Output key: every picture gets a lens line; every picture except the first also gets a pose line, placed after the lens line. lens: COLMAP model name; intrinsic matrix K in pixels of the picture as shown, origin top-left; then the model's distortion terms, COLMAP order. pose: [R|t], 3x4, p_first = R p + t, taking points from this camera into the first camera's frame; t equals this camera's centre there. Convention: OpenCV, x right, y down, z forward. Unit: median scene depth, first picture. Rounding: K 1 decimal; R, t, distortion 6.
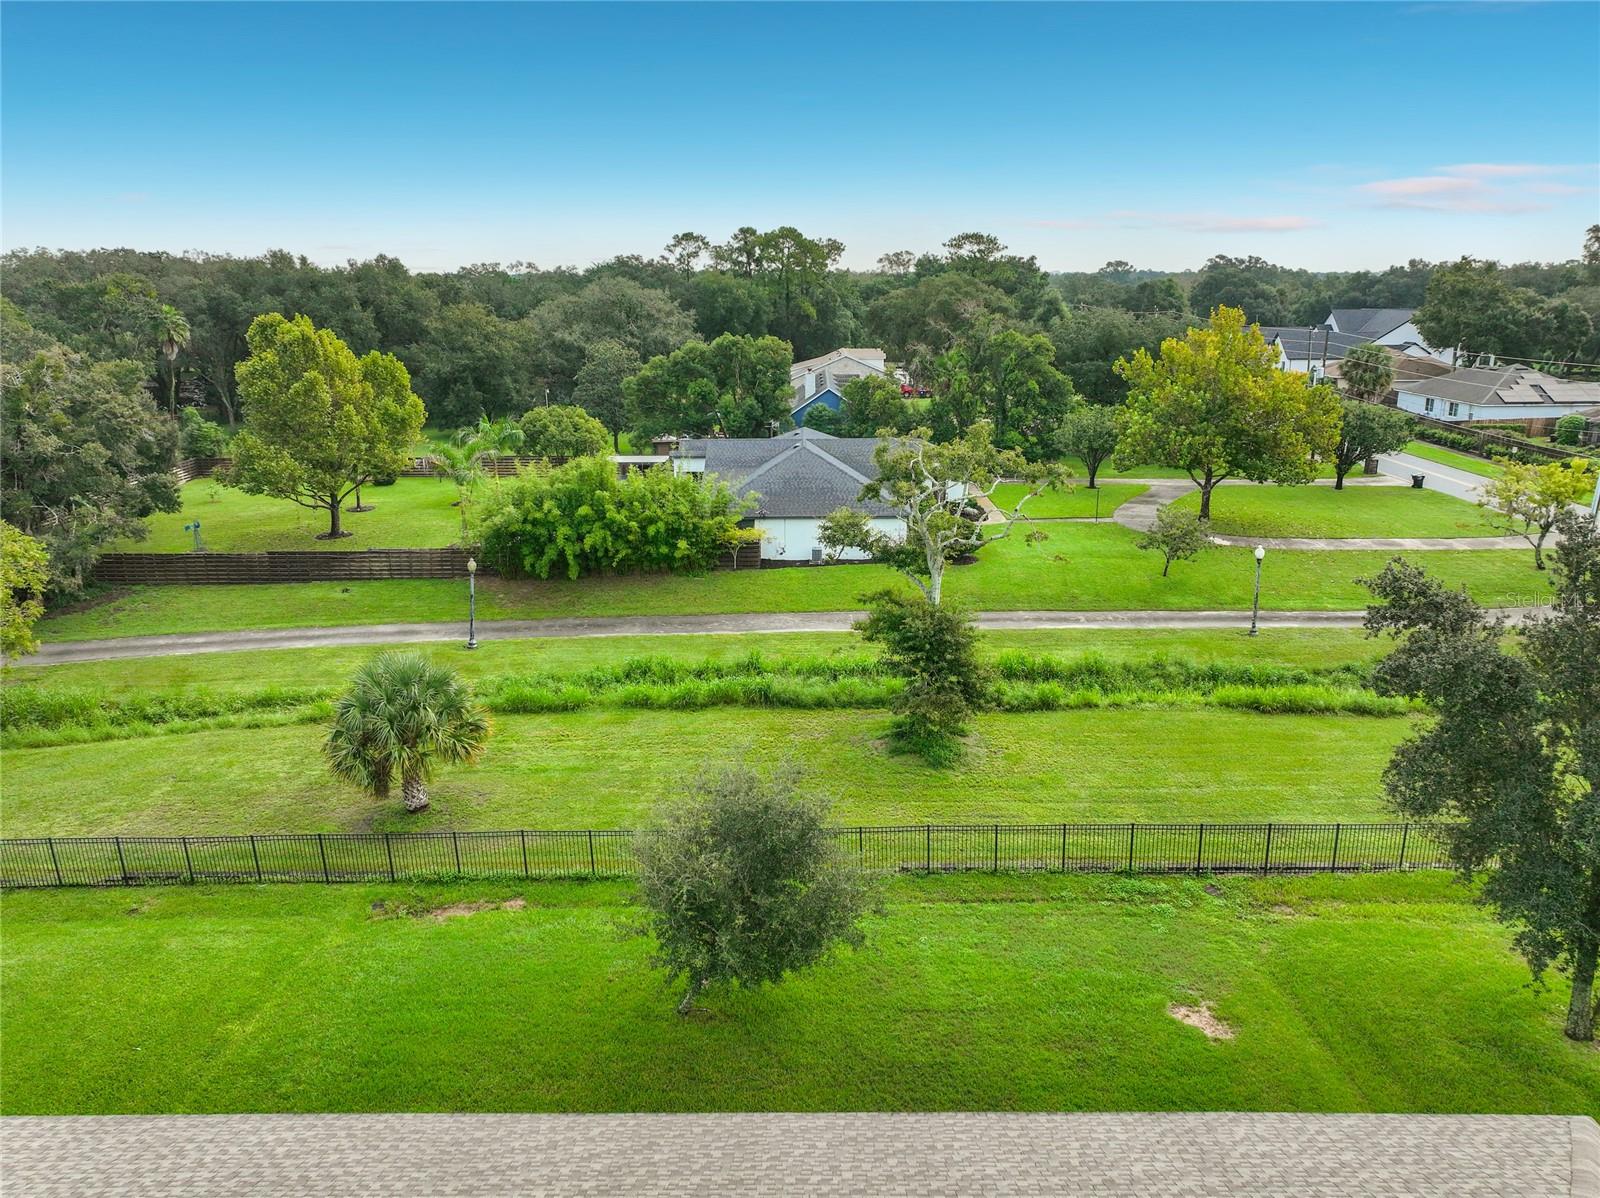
lens RADIAL K [[1127.3, 0, 806.5], [0, 1127.3, 601.0], [0, 0, 1]] dist [-0.000085, 0.015960]
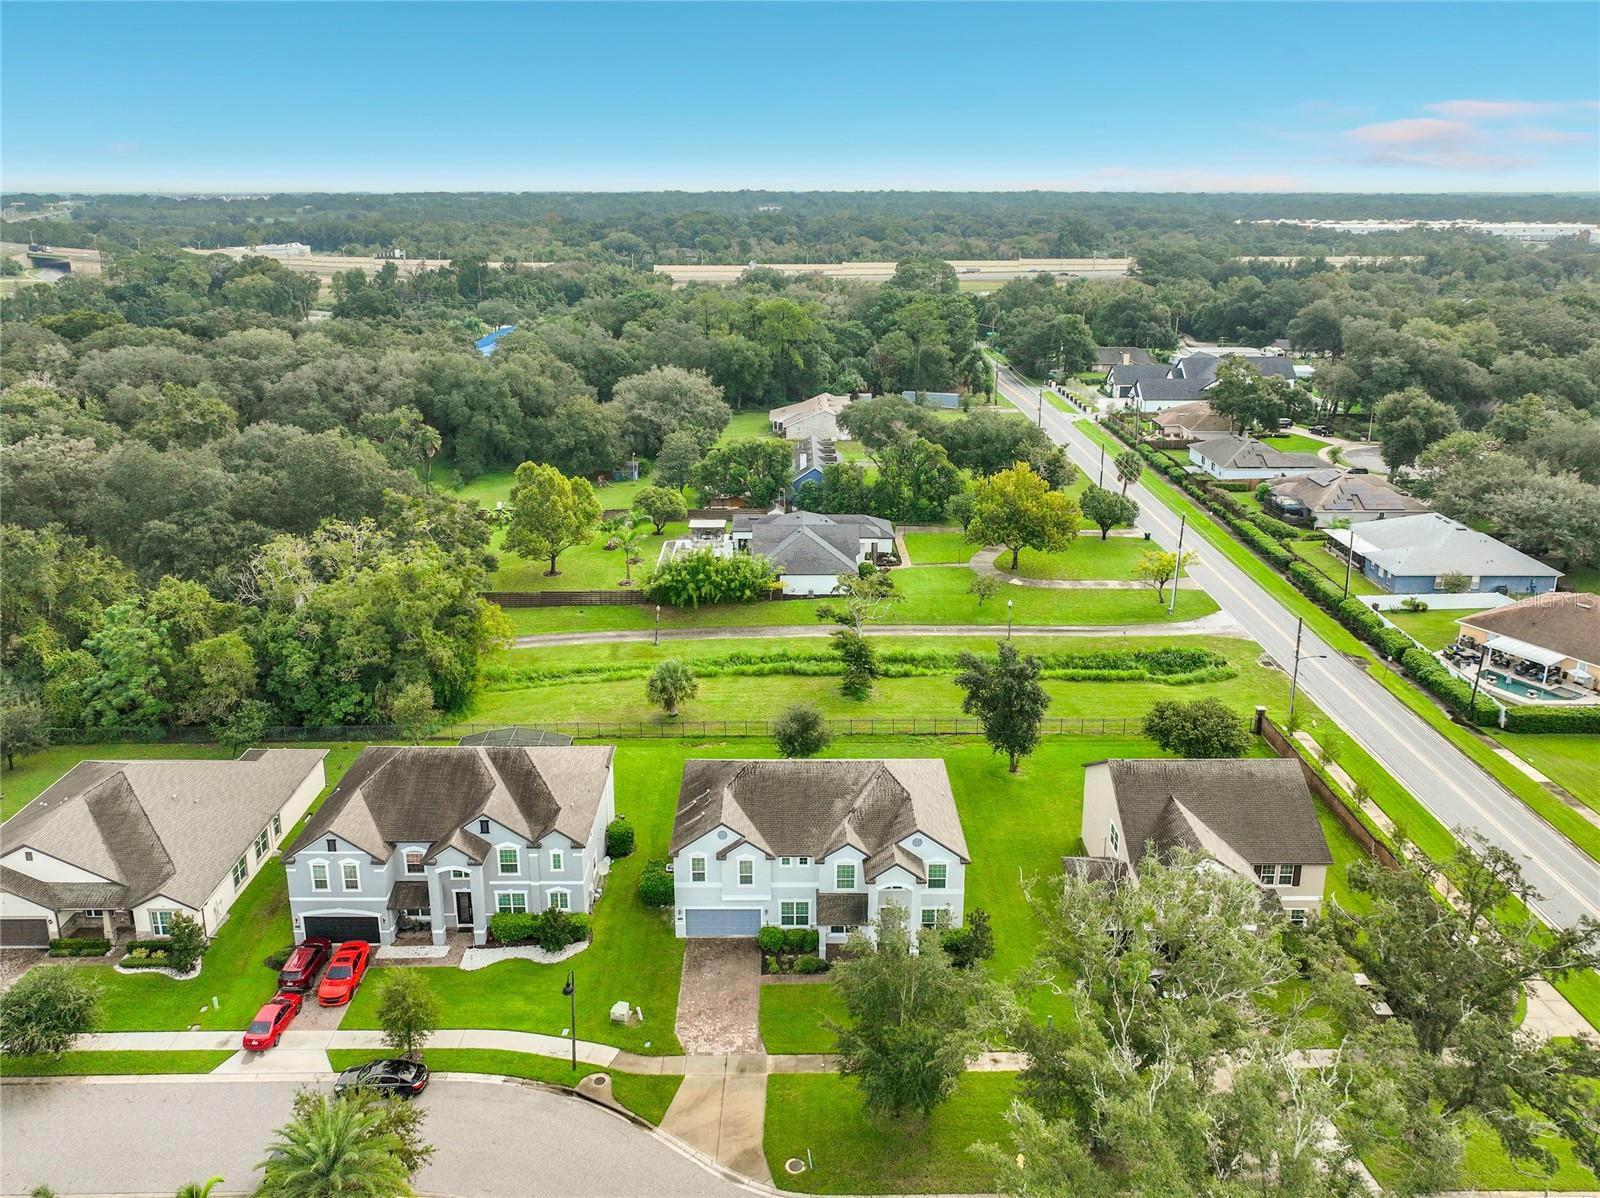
lens RADIAL K [[1173.3, 0, 801.2], [0, 1173.3, 481.6], [0, 0, 1]] dist [0.006158, 0.001257]
pose [[0.999857, 0.004599, 0.016298, -0.048196], [-0.004108, 0.999541, -0.030020, -0.197006], [-0.016429, 0.029948, 0.999416, -1.230580]]
